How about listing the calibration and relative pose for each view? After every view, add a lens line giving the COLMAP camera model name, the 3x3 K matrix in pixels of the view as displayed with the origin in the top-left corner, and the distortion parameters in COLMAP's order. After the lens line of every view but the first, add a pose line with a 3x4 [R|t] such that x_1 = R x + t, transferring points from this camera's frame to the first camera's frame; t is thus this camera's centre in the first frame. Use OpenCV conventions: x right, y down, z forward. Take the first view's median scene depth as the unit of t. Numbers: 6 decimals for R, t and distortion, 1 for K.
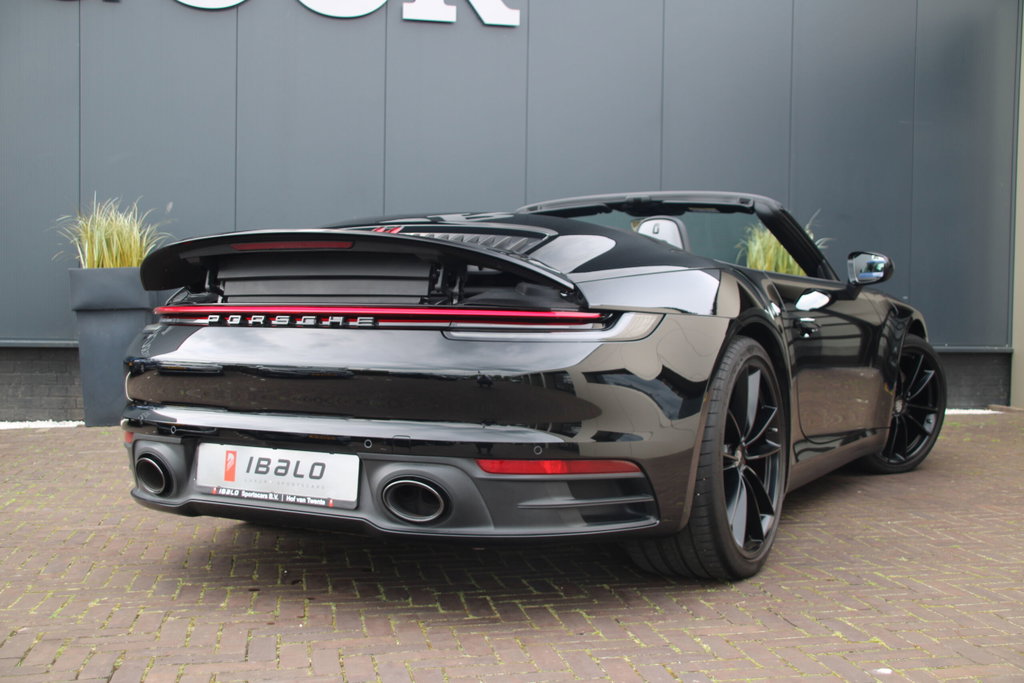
lens RADIAL K [[1217.0, 0, 511.6], [0, 1217.0, 350.1], [0, 0, 1]] dist [0.003385, 0.000000]
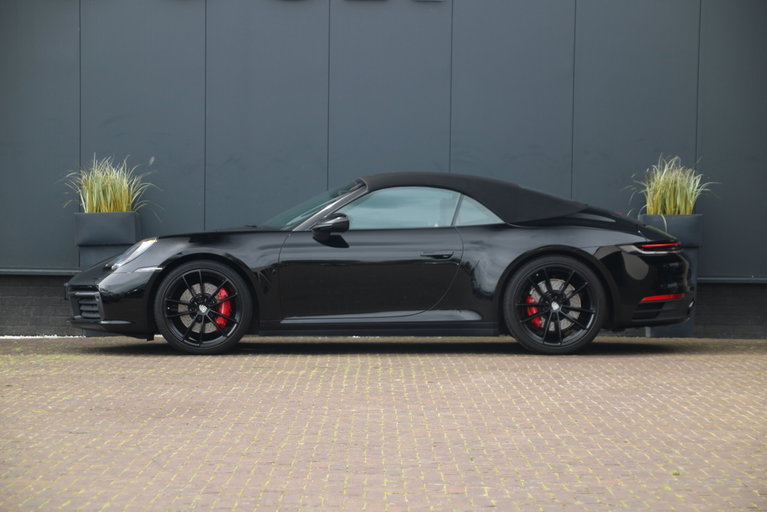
lens RADIAL K [[2616.2, 0, 386.0], [0, 2616.2, 252.2], [0, 0, 1]] dist [0.782451, 0.000000]
pose [[0.982133, -0.000473, -0.188189, 0.466454], [-0.006107, 0.999390, -0.034387, 0.065751], [0.188090, 0.034922, 0.981531, -1.614203]]
